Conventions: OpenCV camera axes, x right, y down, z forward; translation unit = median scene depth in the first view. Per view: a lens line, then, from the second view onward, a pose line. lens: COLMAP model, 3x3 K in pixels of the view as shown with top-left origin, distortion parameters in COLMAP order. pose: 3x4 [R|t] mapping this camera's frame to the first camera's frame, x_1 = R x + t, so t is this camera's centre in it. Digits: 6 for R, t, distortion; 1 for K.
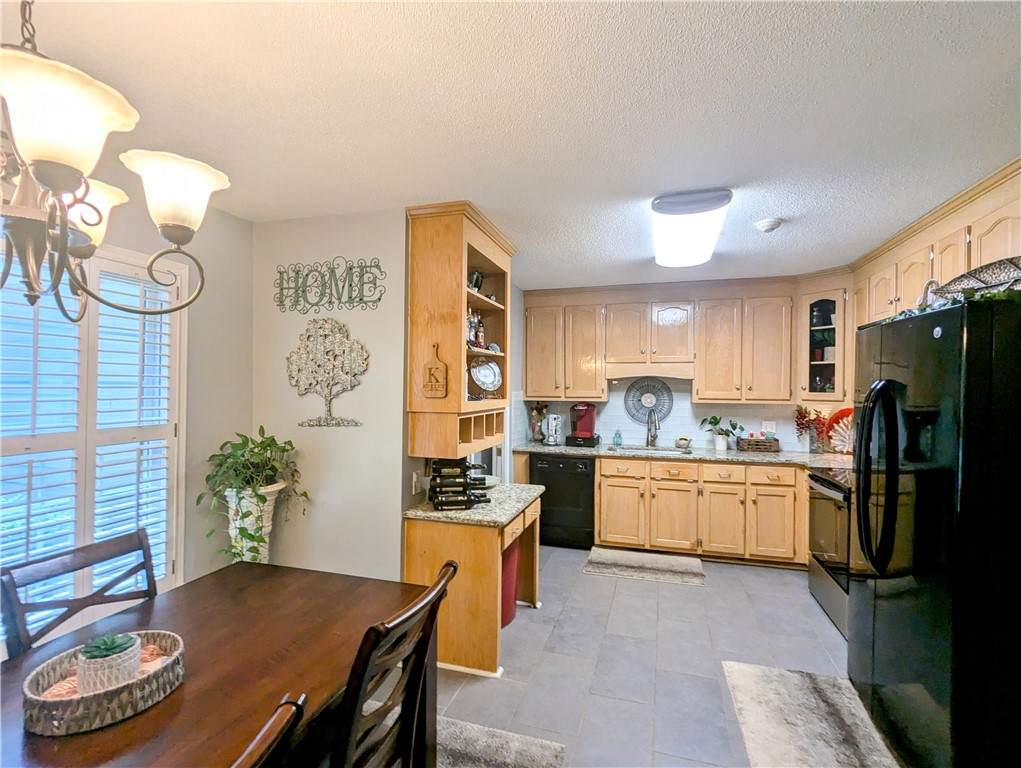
lens RADIAL K [[484.8, 0, 510.4], [0, 484.8, 386.7], [0, 0, 1]] dist [0.000516, 0.000449]
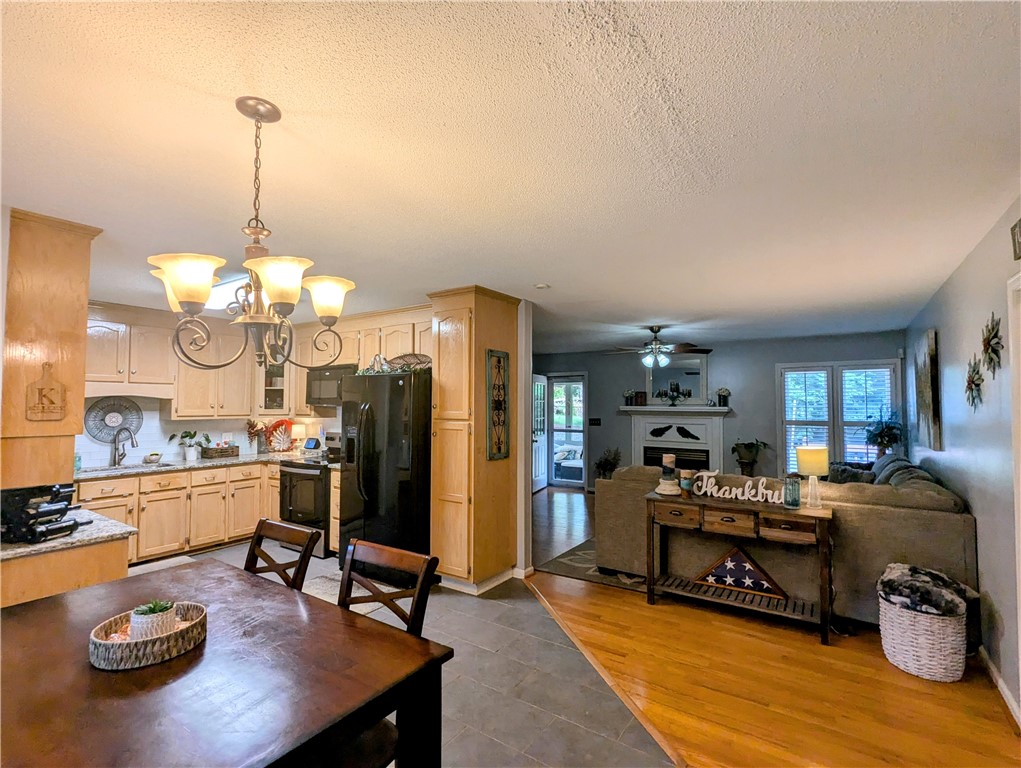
lens RADIAL K [[484.8, 0, 510.4], [0, 484.8, 386.7], [0, 0, 1]] dist [0.000516, 0.000449]
pose [[0.301827, 0.030516, 0.952874, -0.475030], [0.001725, 0.999468, -0.032555, -0.006257], [-0.953361, 0.011470, 0.301614, -0.084567]]
